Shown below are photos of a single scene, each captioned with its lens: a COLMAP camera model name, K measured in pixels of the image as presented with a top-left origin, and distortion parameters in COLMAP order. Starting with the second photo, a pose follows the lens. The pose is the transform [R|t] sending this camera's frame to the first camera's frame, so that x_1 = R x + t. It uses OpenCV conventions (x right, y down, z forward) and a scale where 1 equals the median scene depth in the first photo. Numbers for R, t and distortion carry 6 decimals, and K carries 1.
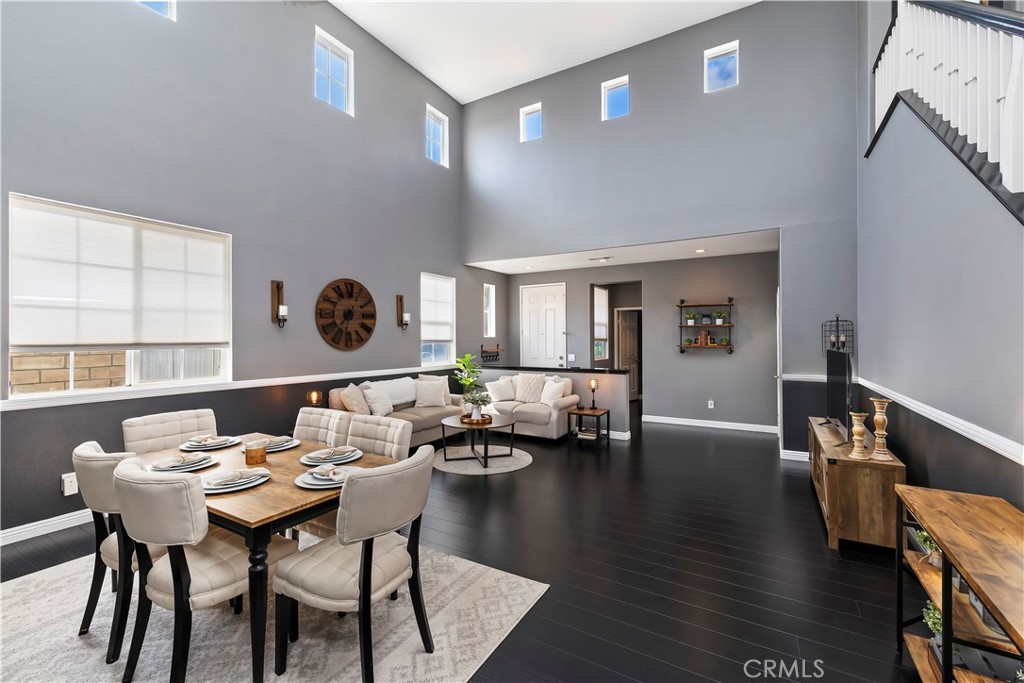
lens RADIAL K [[430.7, 0, 511.1], [0, 430.7, 339.1], [0, 0, 1]] dist [0.002484, 0.000385]
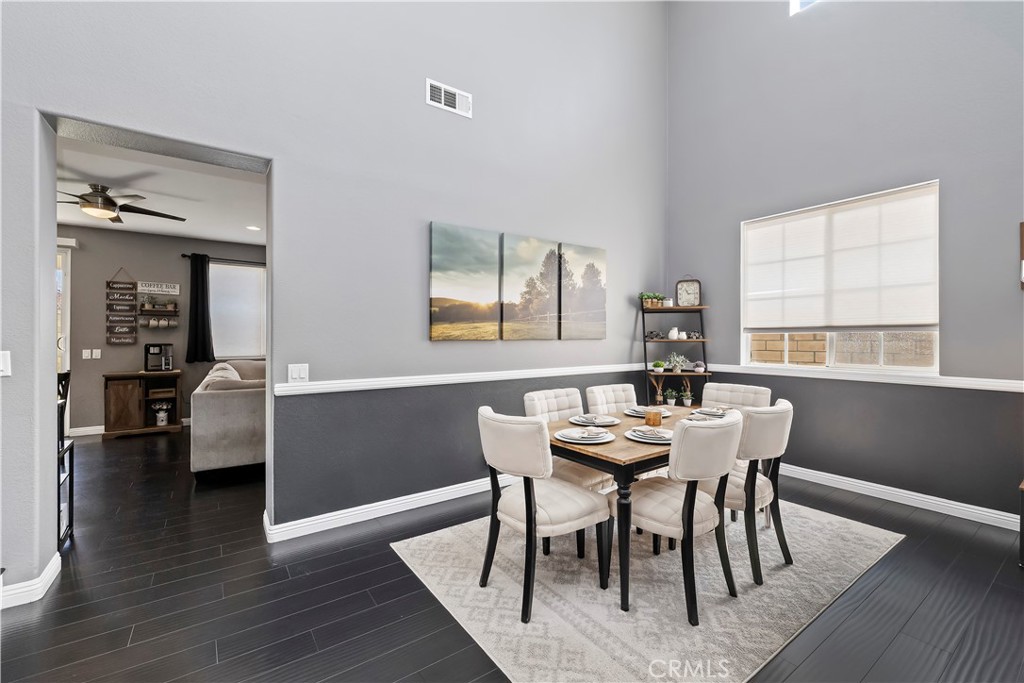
lens RADIAL K [[430.7, 0, 511.1], [0, 430.7, 339.1], [0, 0, 1]] dist [0.002484, 0.000385]
pose [[-0.410380, 0.007204, -0.911886, 0.240786], [0.000594, 0.999971, 0.007632, 0.020495], [0.911914, 0.002590, -0.410372, 0.451086]]
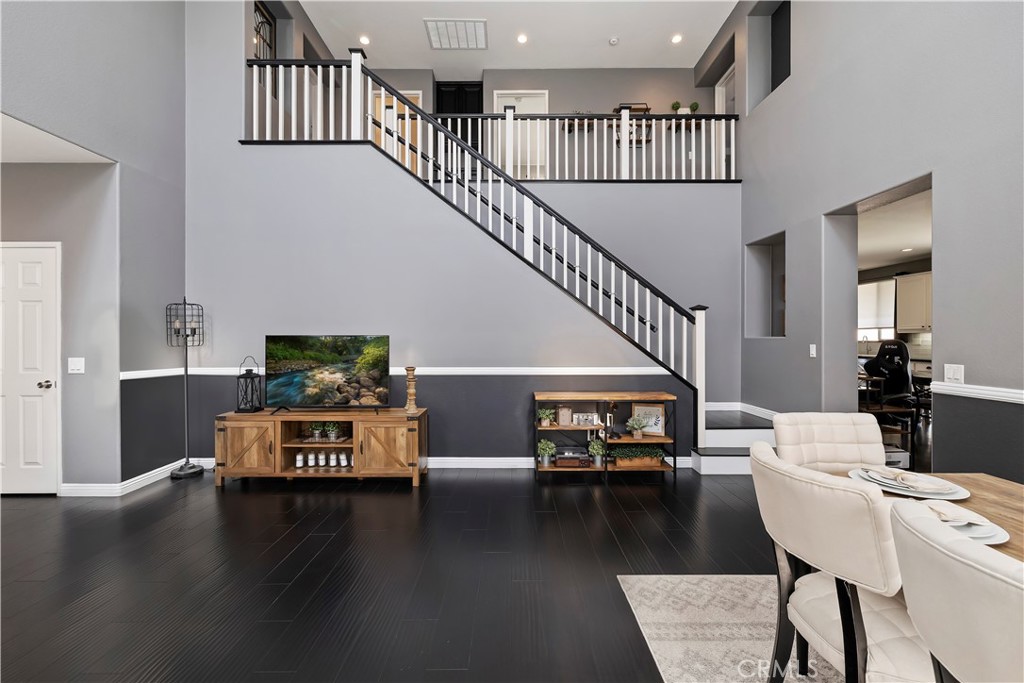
lens RADIAL K [[430.7, 0, 511.1], [0, 430.7, 339.1], [0, 0, 1]] dist [0.002484, 0.000385]
pose [[-0.512909, 0.001069, 0.858442, -0.248902], [0.001644, 0.999999, -0.000263, 0.023178], [-0.858441, 0.001277, -0.512910, 0.695473]]
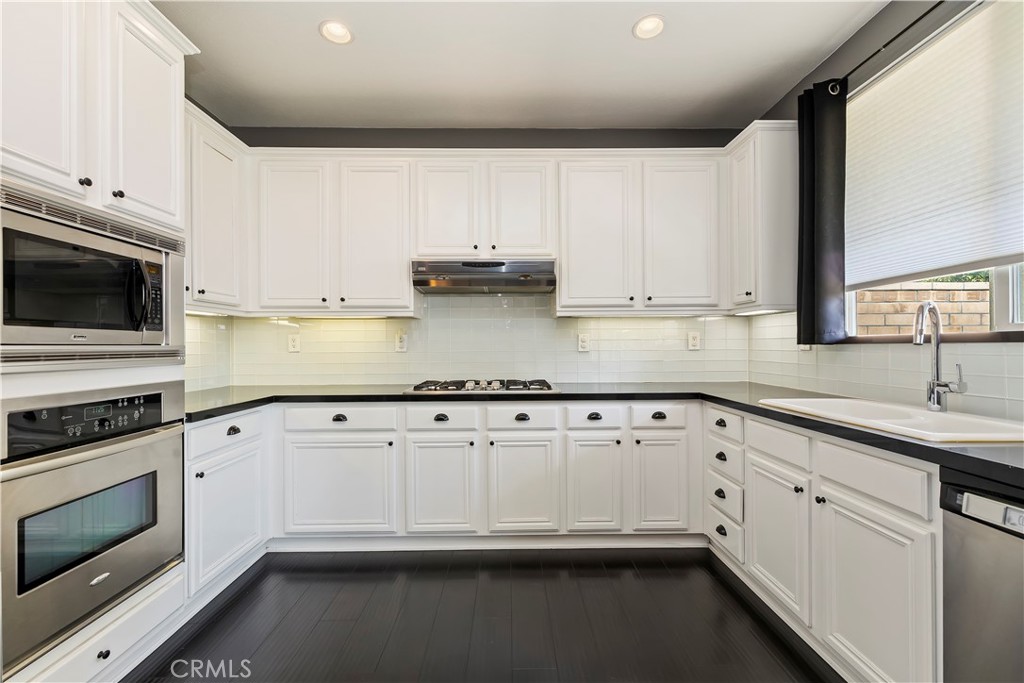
lens RADIAL K [[431.1, 0, 513.2], [0, 431.1, 343.7], [0, 0, 1]] dist [0.000703, -0.000090]
pose [[-0.523624, 0.009589, 0.851895, 0.310724], [0.007170, 0.999951, -0.006848, 0.037013], [-0.851919, 0.002522, -0.523667, -0.765210]]
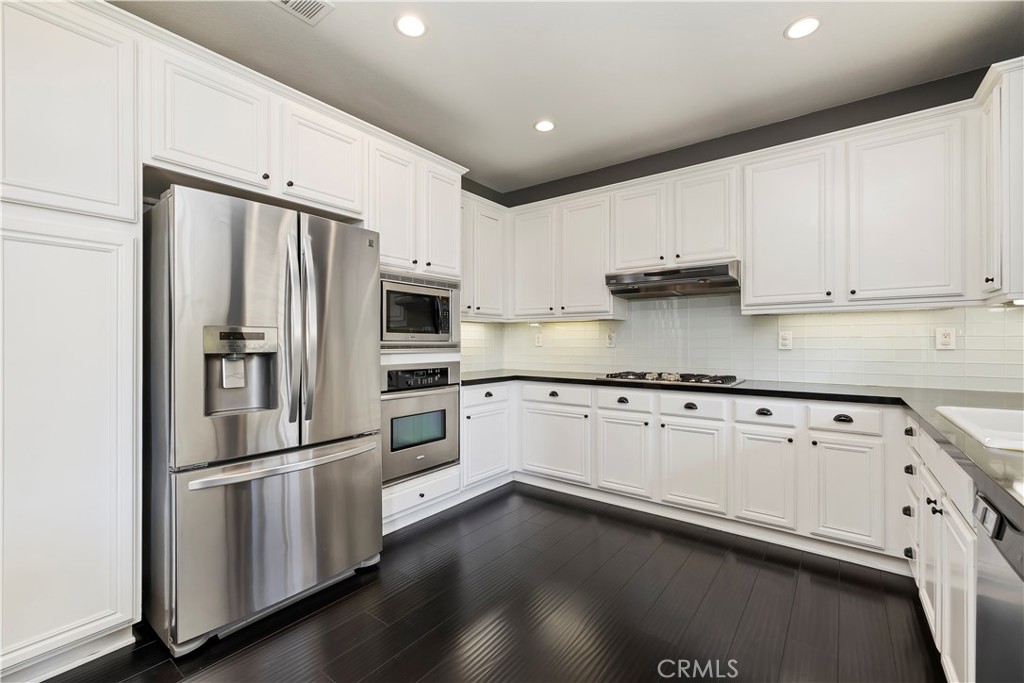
lens RADIAL K [[435.8, 0, 512.0], [0, 435.8, 341.5], [0, 0, 1]] dist [0.001903, 0.000074]
pose [[0.112089, 0.005922, 0.993681, 0.168668], [-0.001065, 0.999982, -0.005840, 0.037459], [-0.993698, -0.000404, 0.112093, -0.847166]]
